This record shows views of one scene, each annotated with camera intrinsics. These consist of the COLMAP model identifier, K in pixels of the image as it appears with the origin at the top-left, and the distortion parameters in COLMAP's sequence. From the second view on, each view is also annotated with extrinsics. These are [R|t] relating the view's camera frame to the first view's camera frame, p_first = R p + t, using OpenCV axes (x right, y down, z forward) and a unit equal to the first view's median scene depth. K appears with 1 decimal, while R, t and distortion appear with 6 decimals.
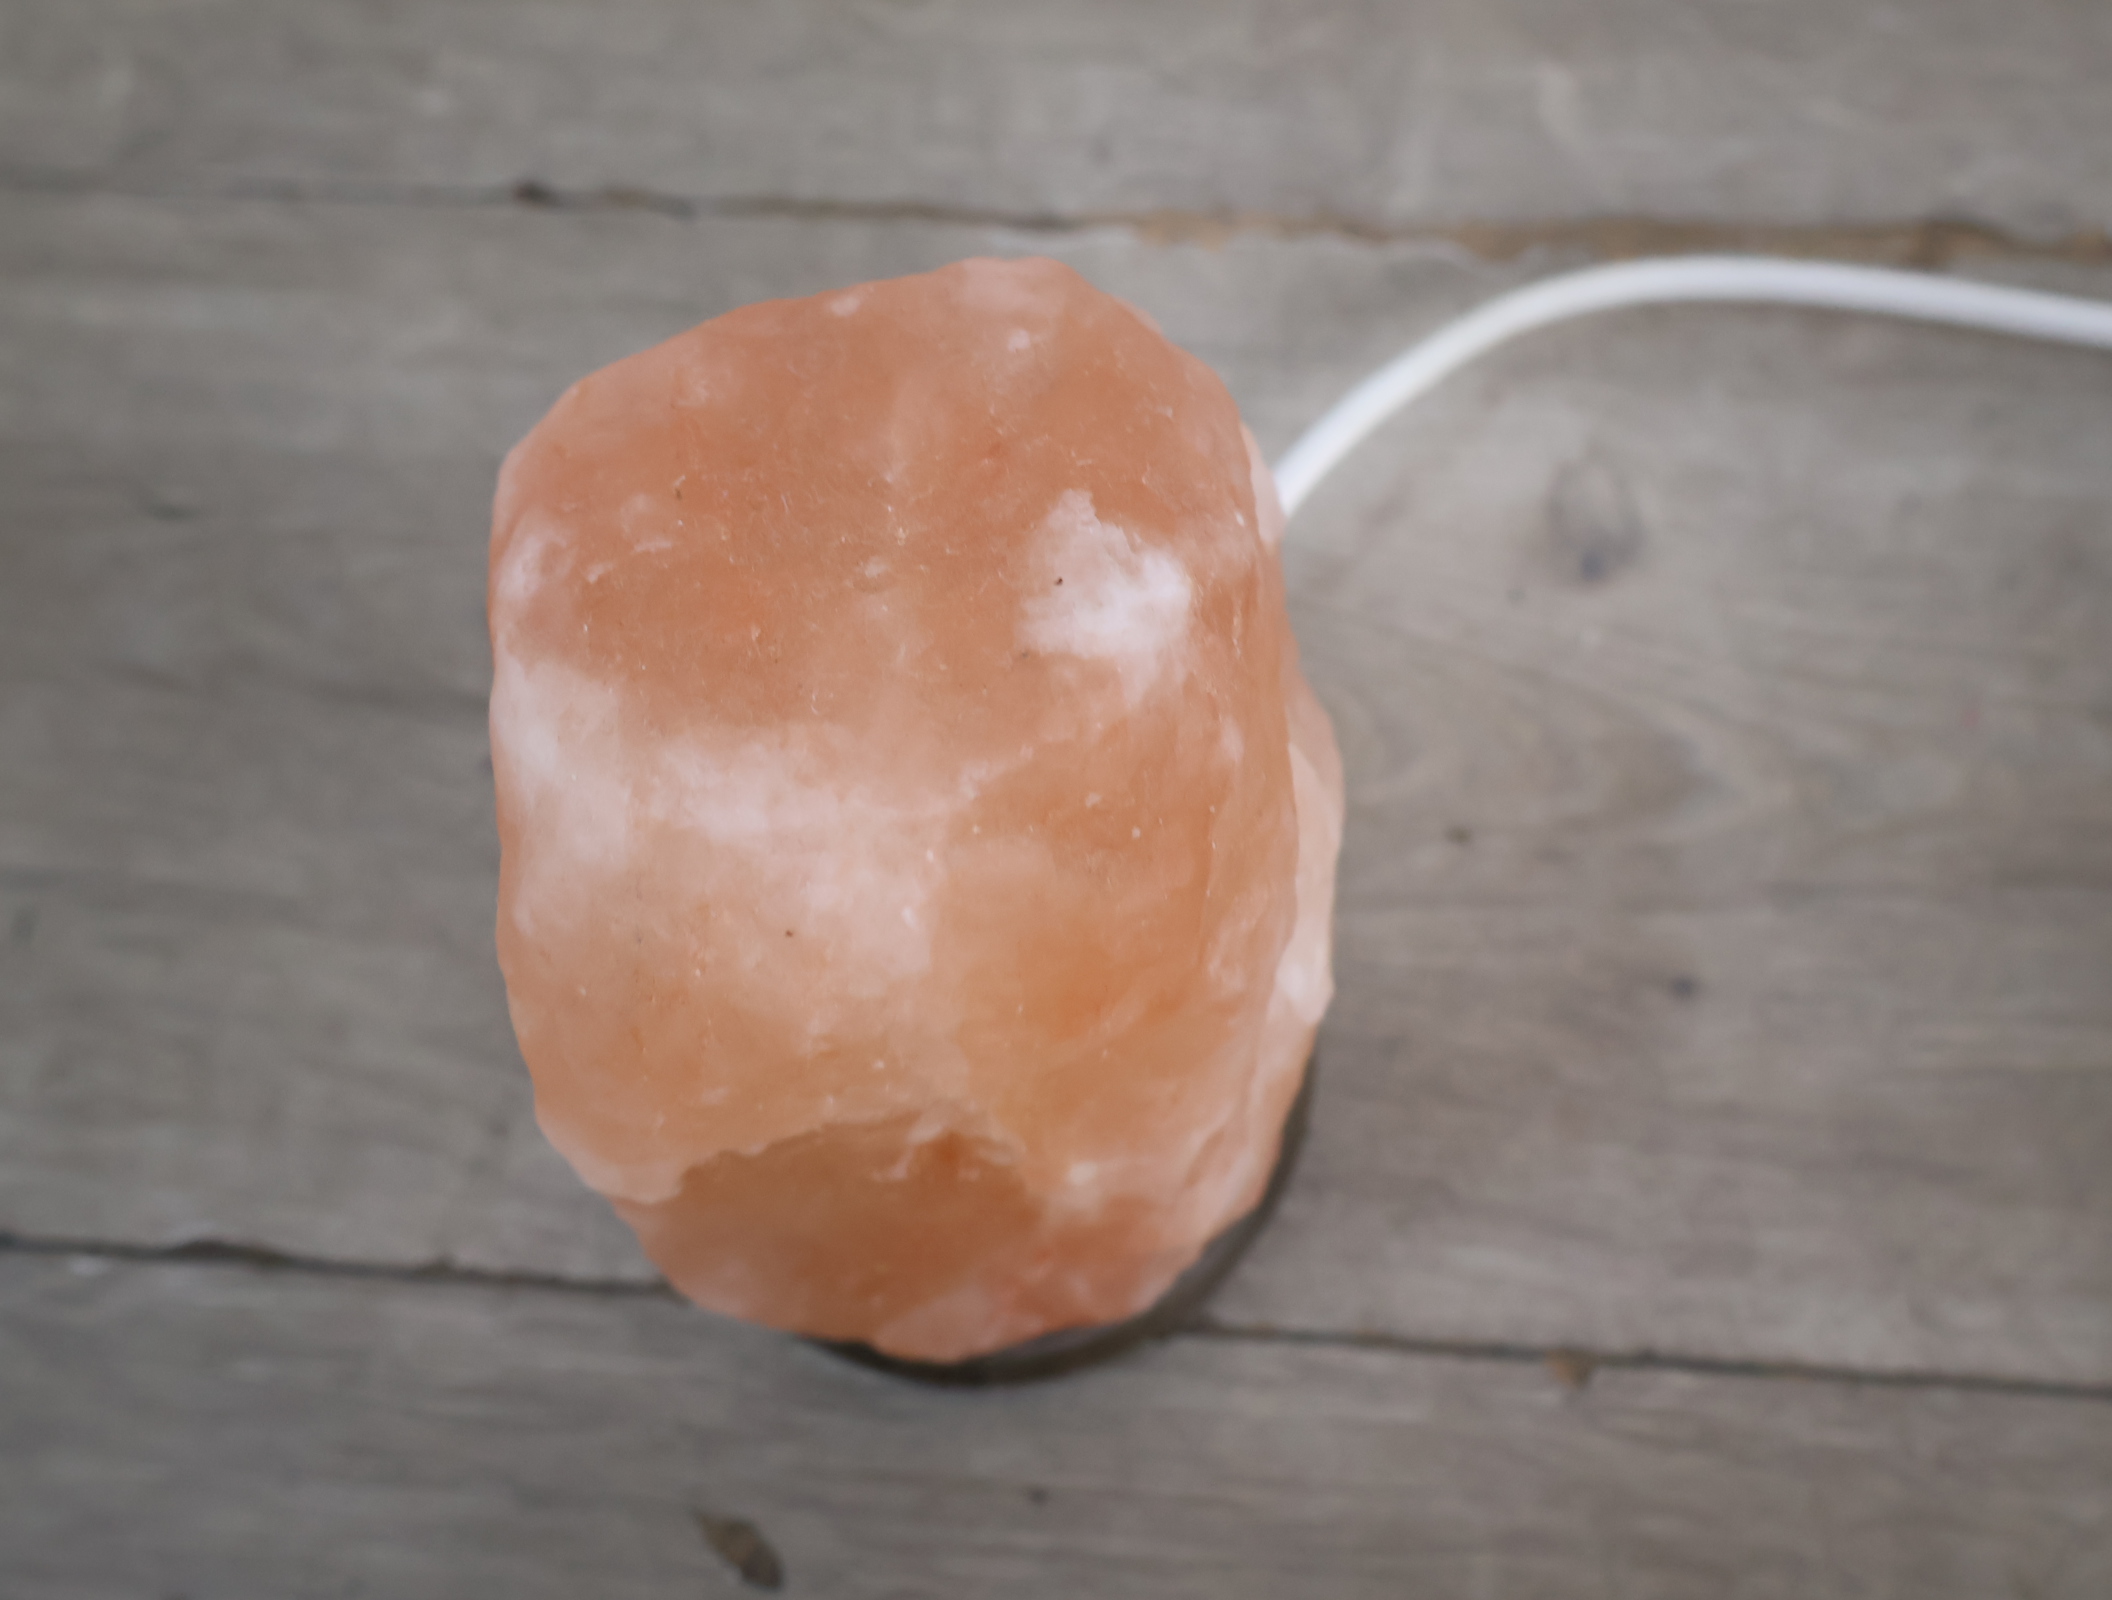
lens RADIAL K [[2421.9, 0, 1050.4], [0, 2421.9, 784.8], [0, 0, 1]] dist [0.008433, 0.000000]
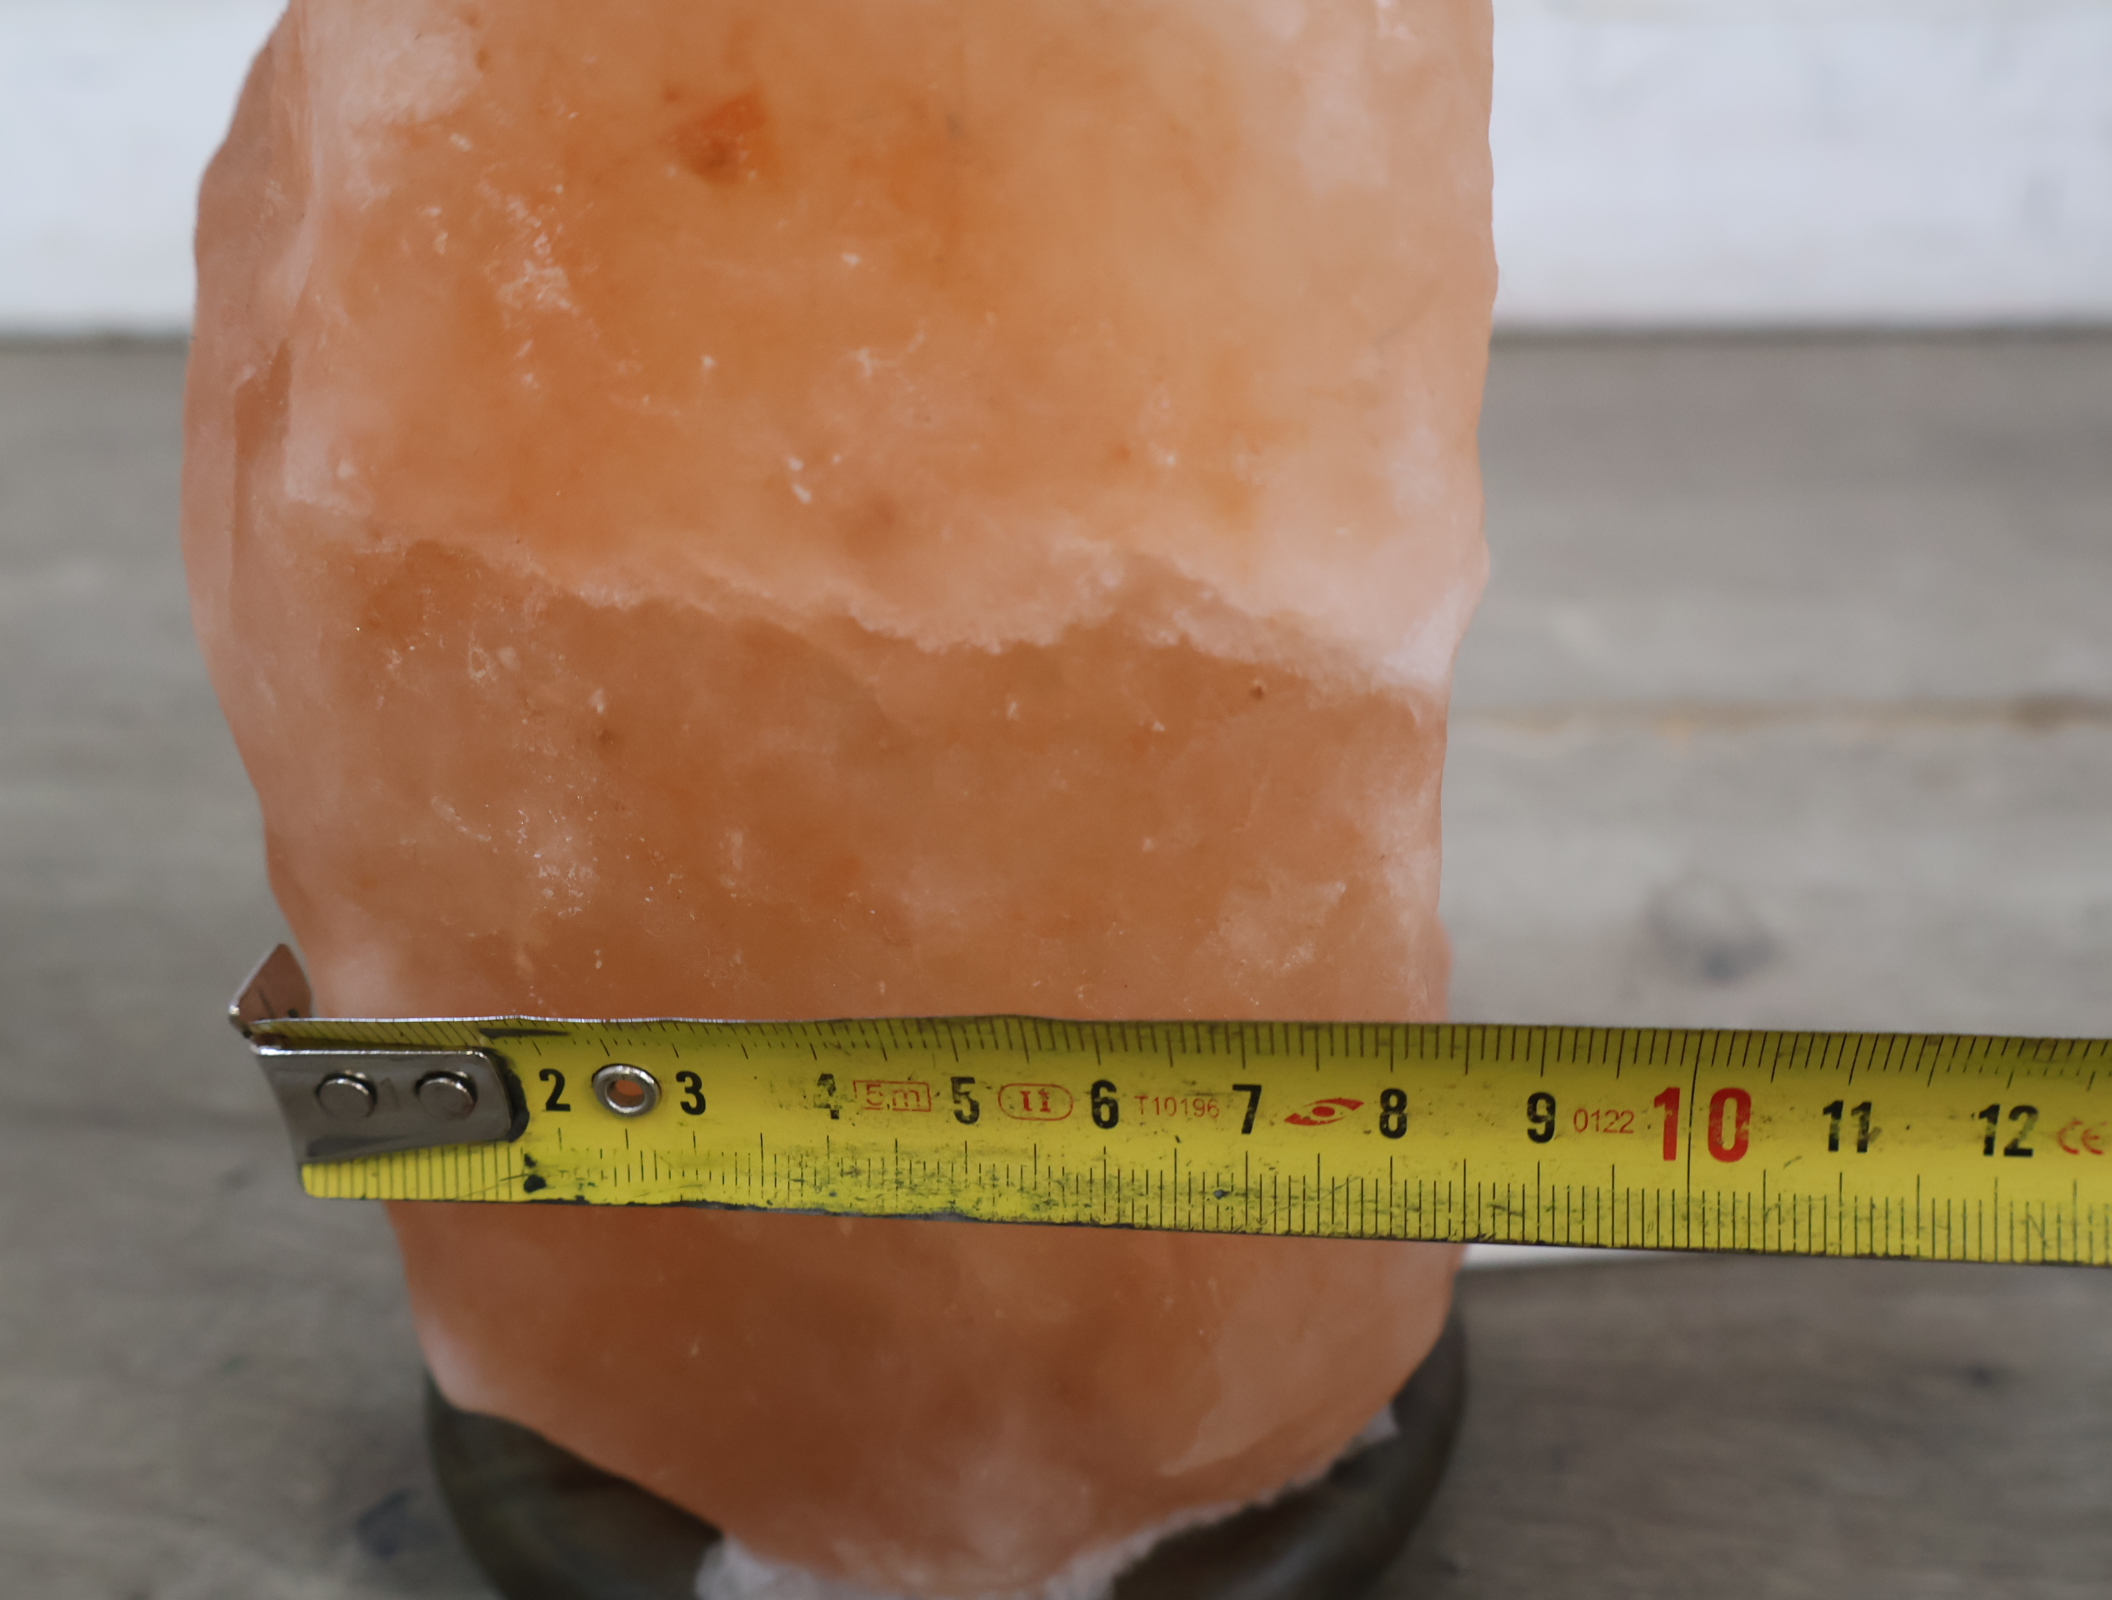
lens RADIAL K [[2421.9, 0, 1046.6], [0, 2421.9, 805.5], [0, 0, 1]] dist [0.008433, 0.000000]
pose [[0.999505, 0.002759, 0.031331, -0.017308], [0.016392, 0.804490, -0.593741, 0.360961], [-0.026843, 0.593960, 0.804046, 0.392345]]
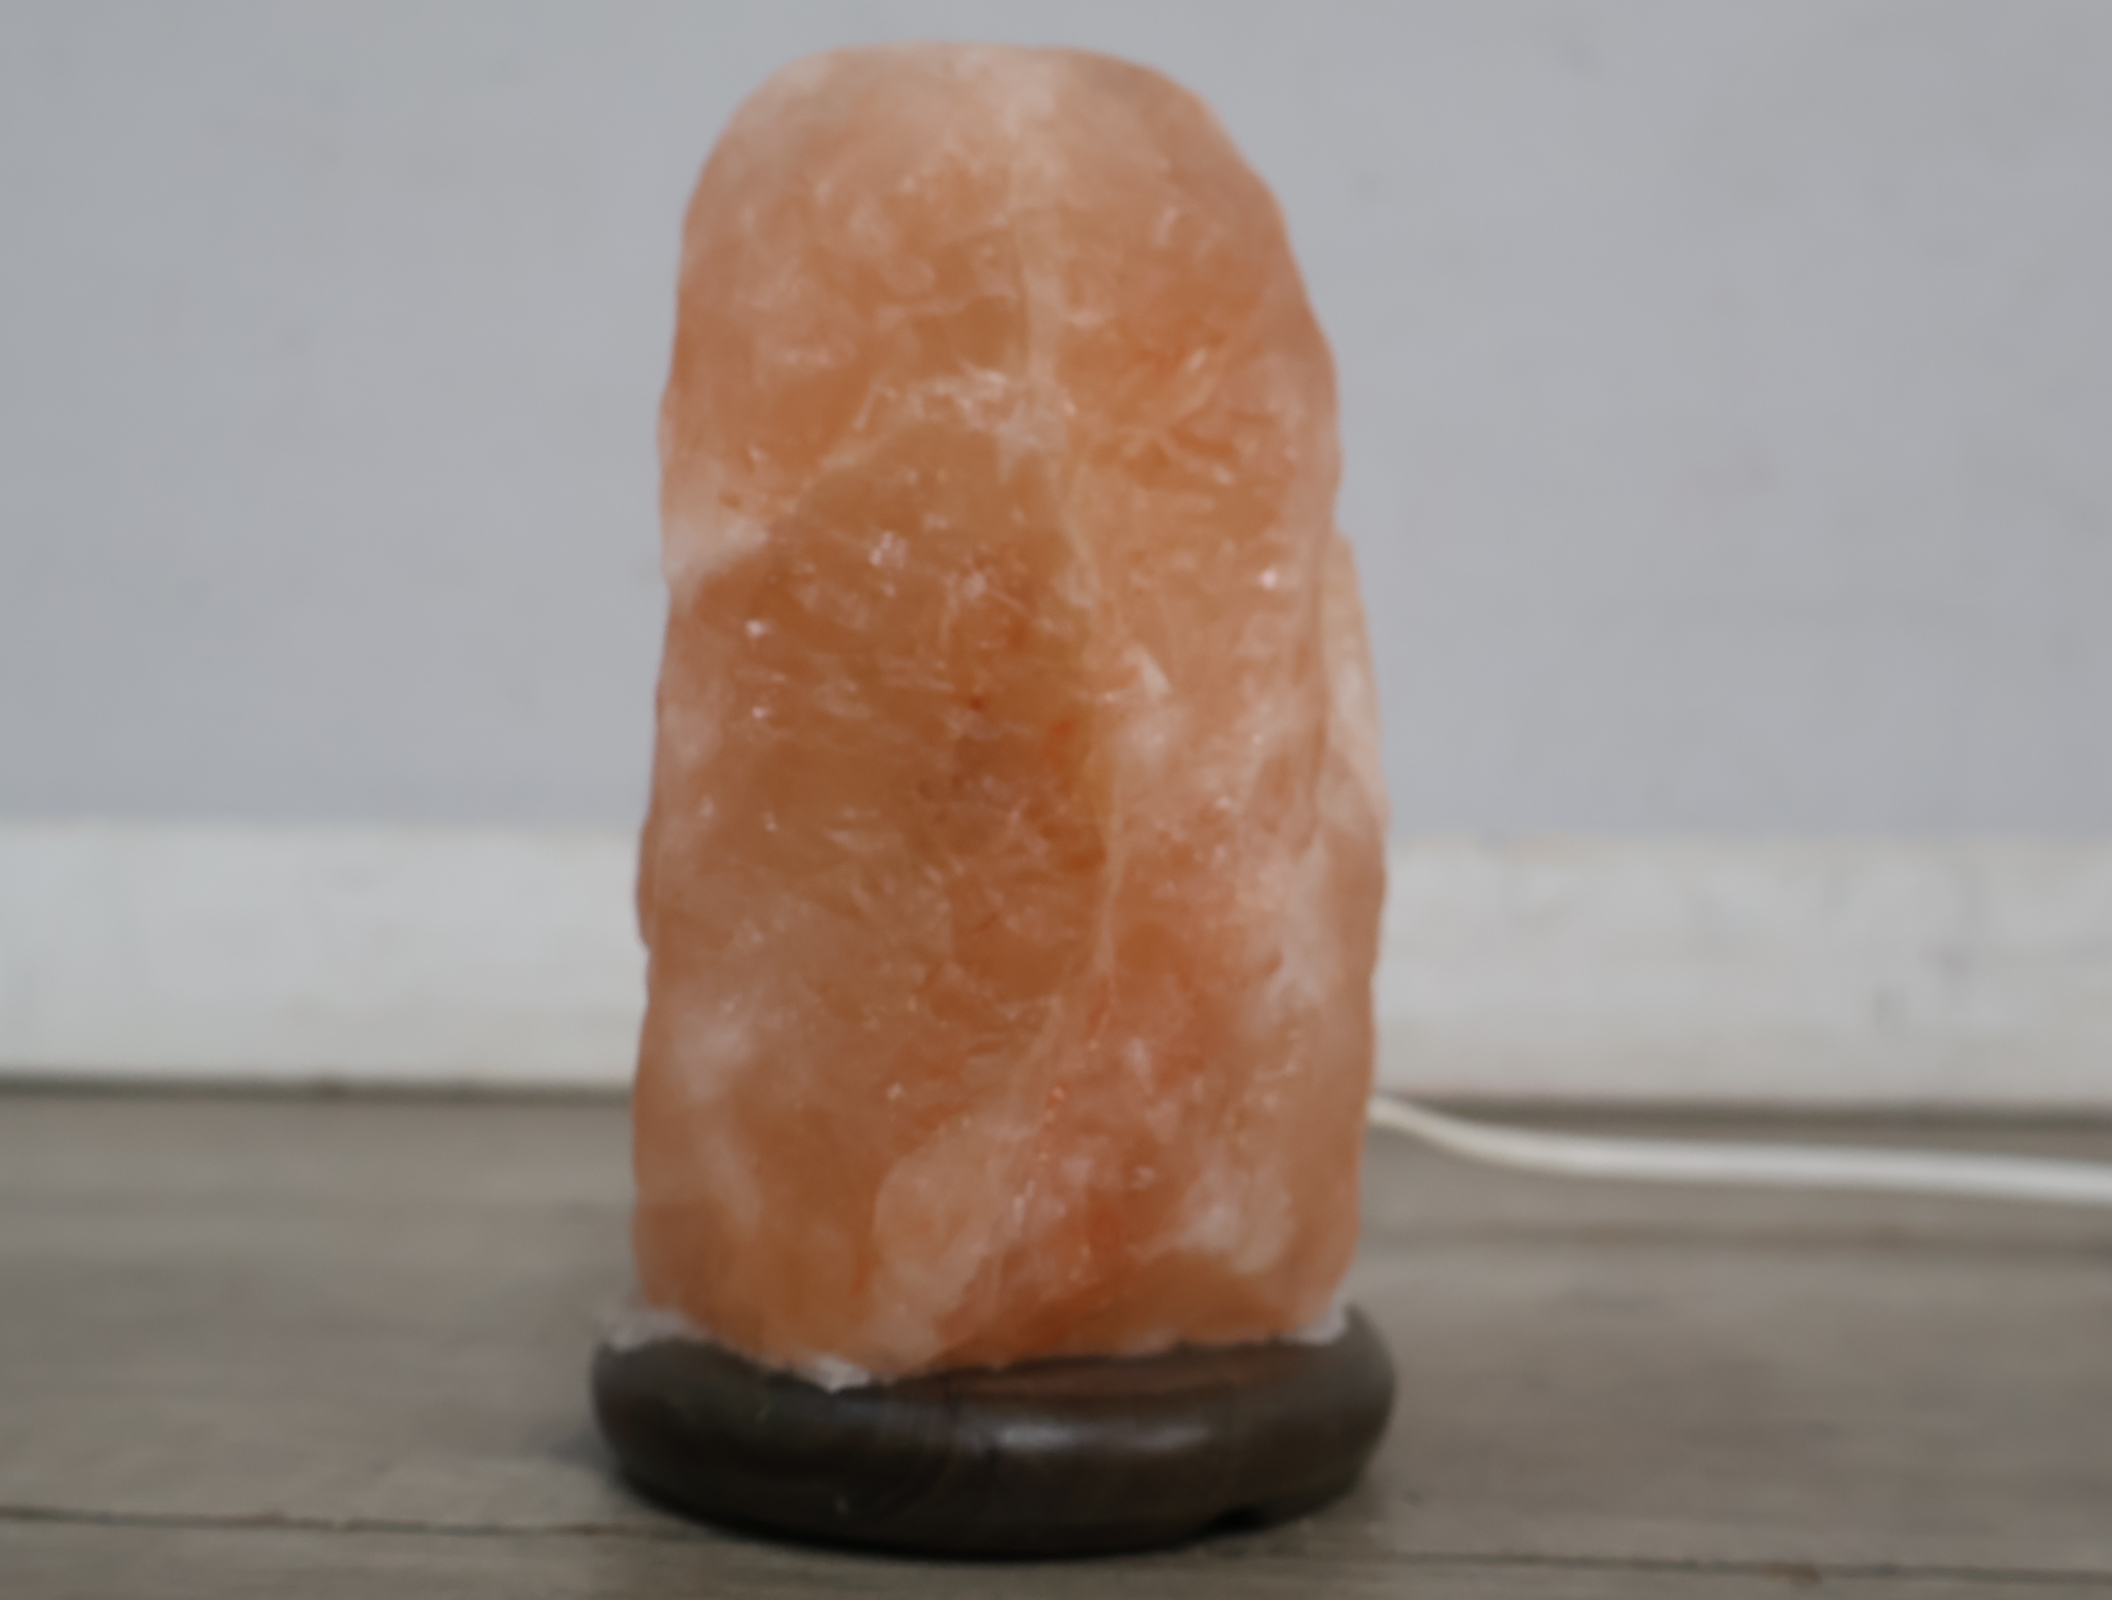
lens RADIAL K [[2421.9, 0, 1047.9], [0, 2421.9, 780.3], [0, 0, 1]] dist [0.008433, 0.000000]
pose [[0.998856, 0.047550, 0.005112, -0.024539], [-0.013271, 0.378302, -0.925587, 0.813979], [-0.045946, 0.924460, 0.378500, 0.497826]]
